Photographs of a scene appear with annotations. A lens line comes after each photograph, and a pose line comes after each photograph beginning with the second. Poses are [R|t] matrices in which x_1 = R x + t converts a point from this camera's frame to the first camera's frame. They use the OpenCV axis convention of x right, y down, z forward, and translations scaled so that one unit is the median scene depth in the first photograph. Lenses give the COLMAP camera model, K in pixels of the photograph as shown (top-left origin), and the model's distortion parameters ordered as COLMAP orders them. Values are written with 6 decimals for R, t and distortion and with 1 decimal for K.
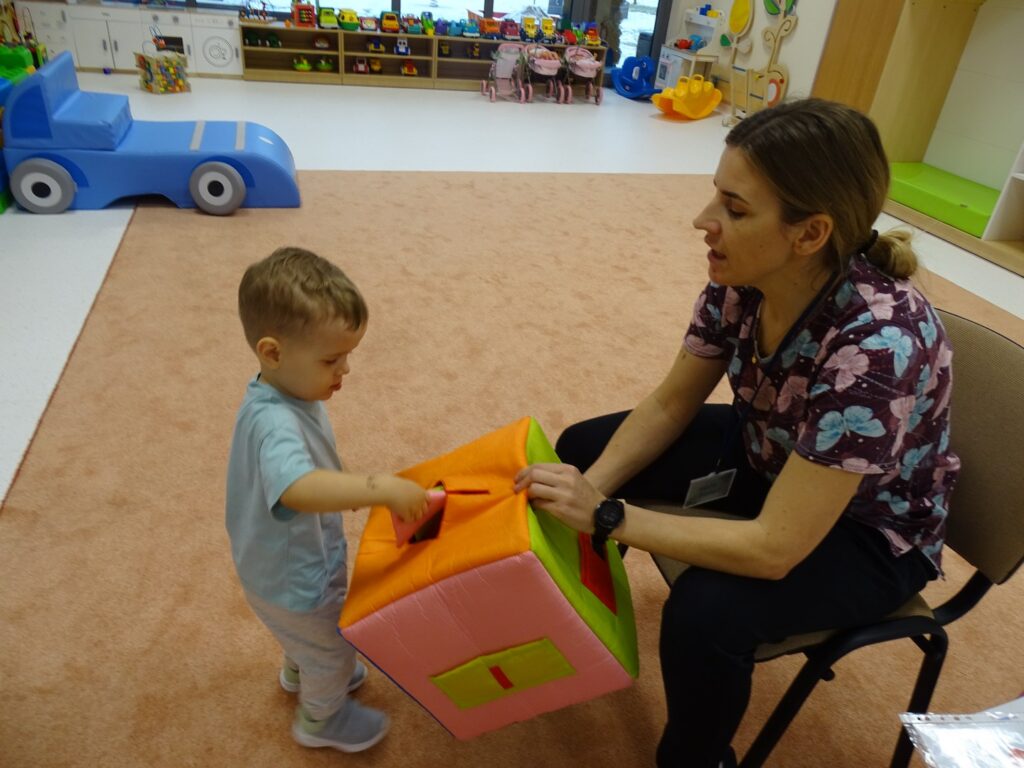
lens RADIAL K [[725.5, 0, 518.2], [0, 725.5, 381.6], [0, 0, 1]] dist [-0.002669, 0.001521]
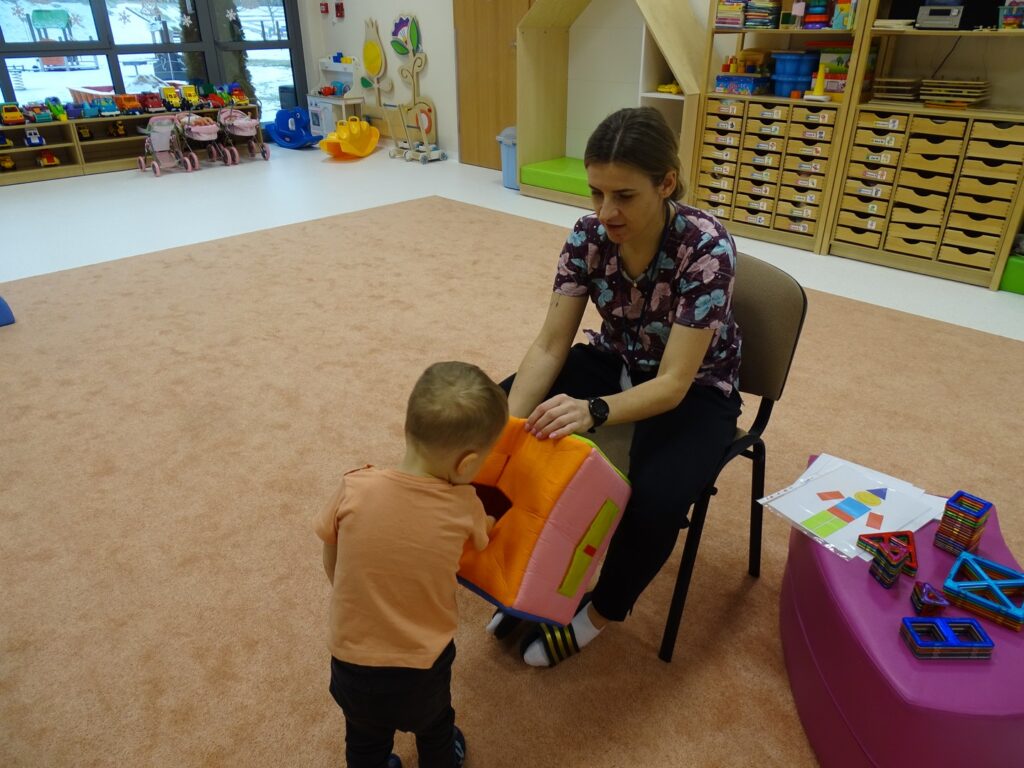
lens RADIAL K [[713.9, 0, 518.3], [0, 713.9, 382.9], [0, 0, 1]] dist [-0.004931, -0.001001]
pose [[0.878005, -0.294803, 0.377093, -0.054356], [0.310065, 0.950481, 0.021125, 0.005261], [-0.364647, 0.098375, 0.925935, -0.029305]]
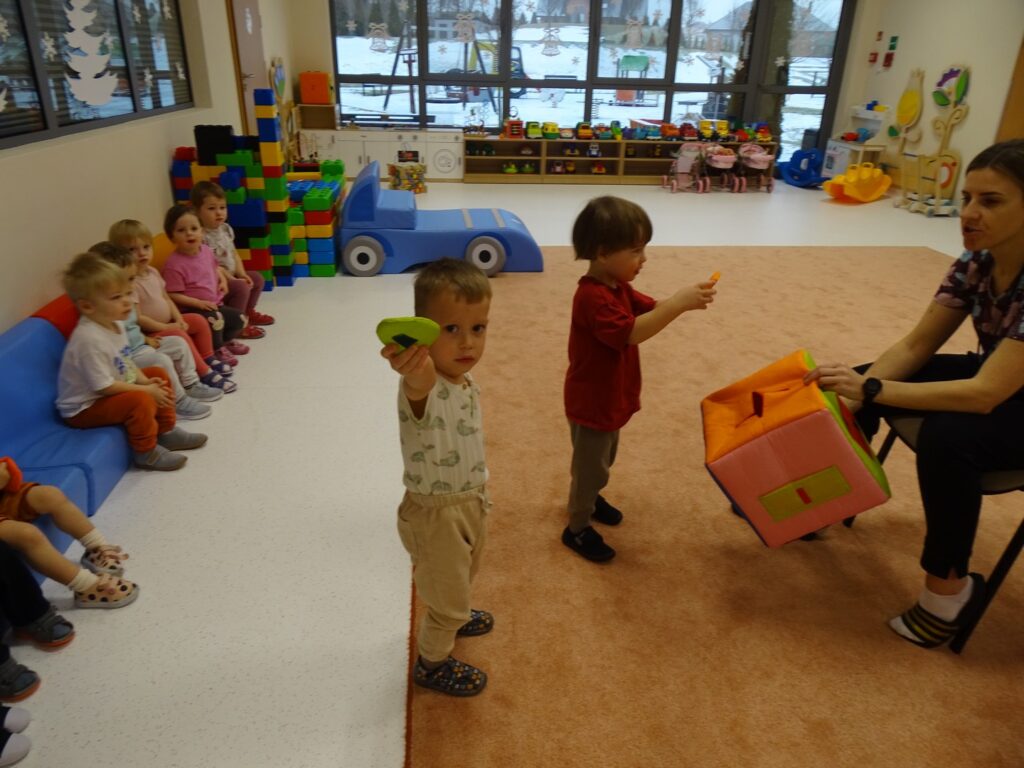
lens RADIAL K [[713.9, 0, 518.3], [0, 713.9, 382.9], [0, 0, 1]] dist [-0.004931, -0.001001]
pose [[0.980719, 0.015736, -0.194787, -0.052011], [-0.039537, 0.992117, -0.118914, 0.050526], [0.191380, 0.124323, 0.973610, -0.093950]]
